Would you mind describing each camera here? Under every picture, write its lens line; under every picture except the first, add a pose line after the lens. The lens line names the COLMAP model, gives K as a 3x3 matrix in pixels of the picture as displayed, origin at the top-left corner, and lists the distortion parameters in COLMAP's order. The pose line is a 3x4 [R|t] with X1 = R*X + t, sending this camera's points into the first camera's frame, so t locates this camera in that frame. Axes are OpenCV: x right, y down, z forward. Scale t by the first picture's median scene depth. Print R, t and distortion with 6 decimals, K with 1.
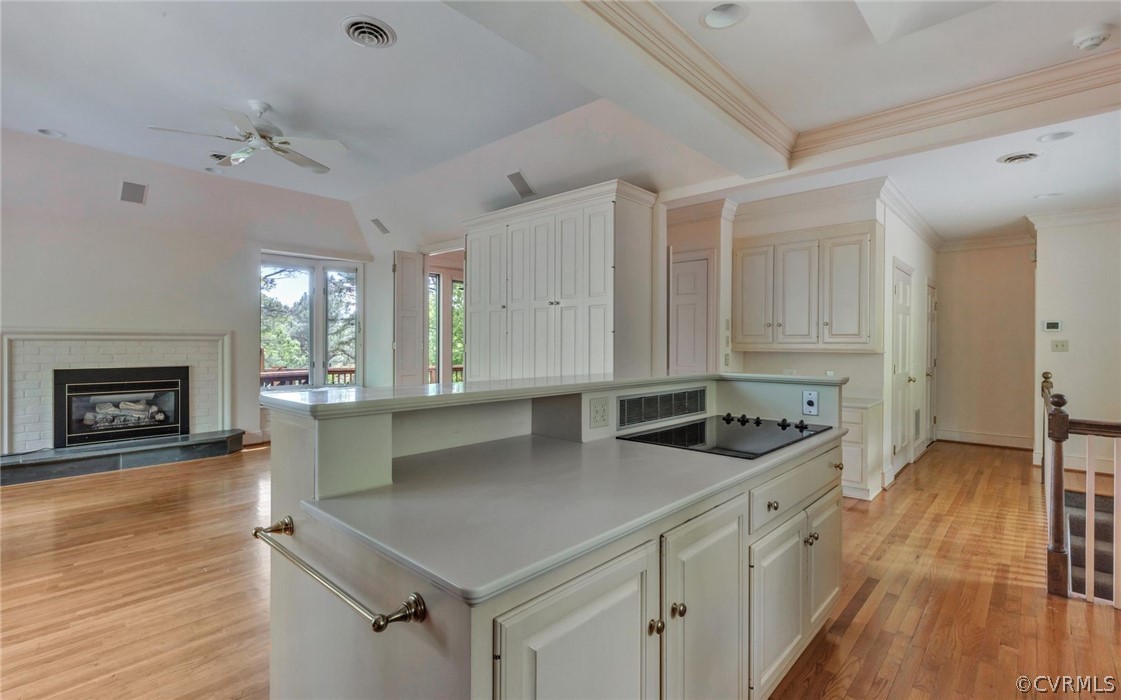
lens RADIAL K [[513.9, 0, 558.7], [0, 513.9, 343.7], [0, 0, 1]] dist [0.005538, 0.000716]
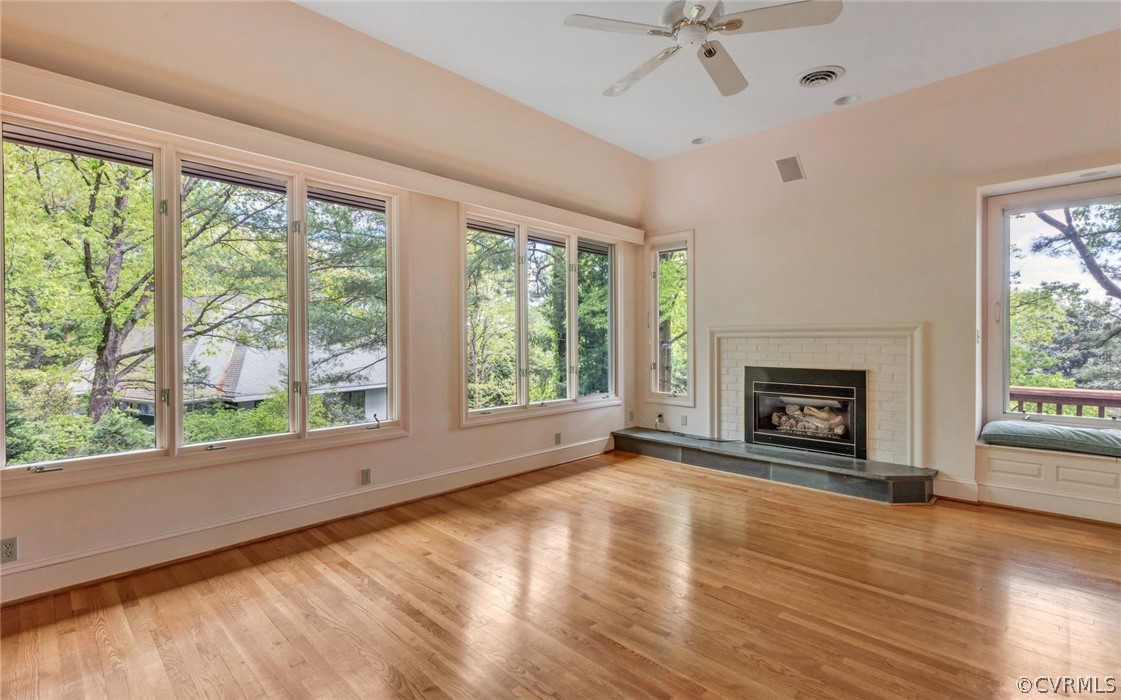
lens RADIAL K [[513.9, 0, 558.7], [0, 513.9, 343.7], [0, 0, 1]] dist [0.005538, 0.000716]
pose [[-0.022884, 0.006030, -0.999720, 0.058264], [0.000740, 0.999982, 0.006015, -0.001523], [0.999738, -0.000603, -0.022888, 0.594645]]
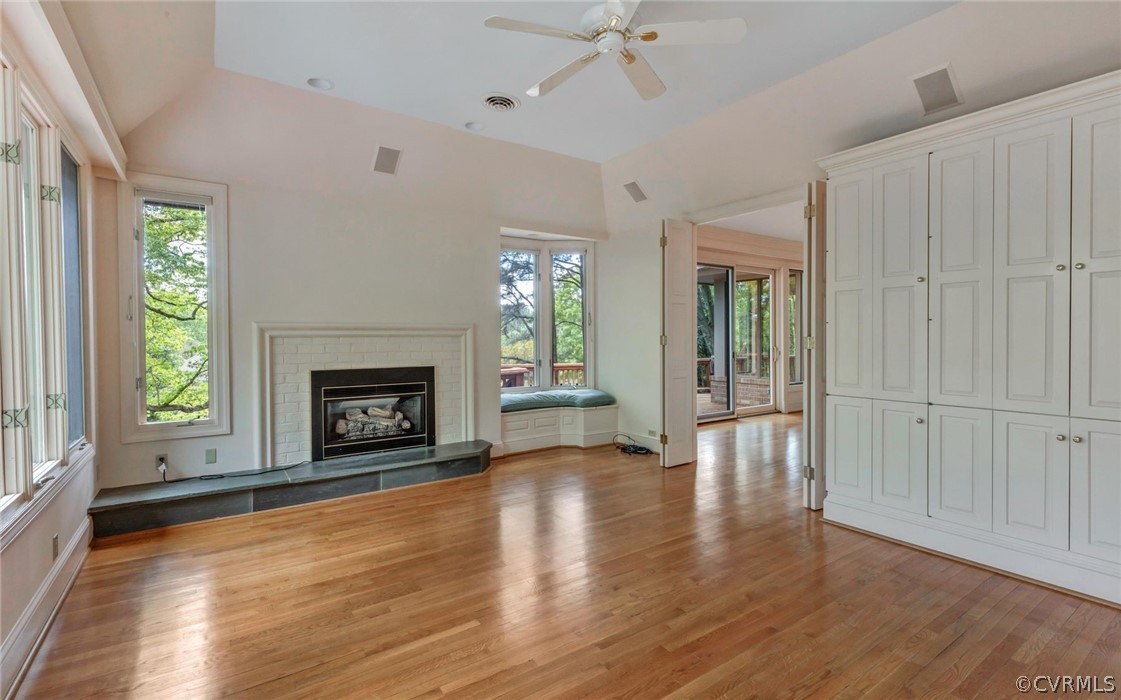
lens RADIAL K [[513.9, 0, 558.7], [0, 513.9, 343.7], [0, 0, 1]] dist [0.005538, 0.000716]
pose [[0.977646, -0.005454, -0.210186, -0.356518], [0.007731, 0.999920, 0.010013, -0.000648], [0.210115, -0.011414, 0.977610, 0.224538]]
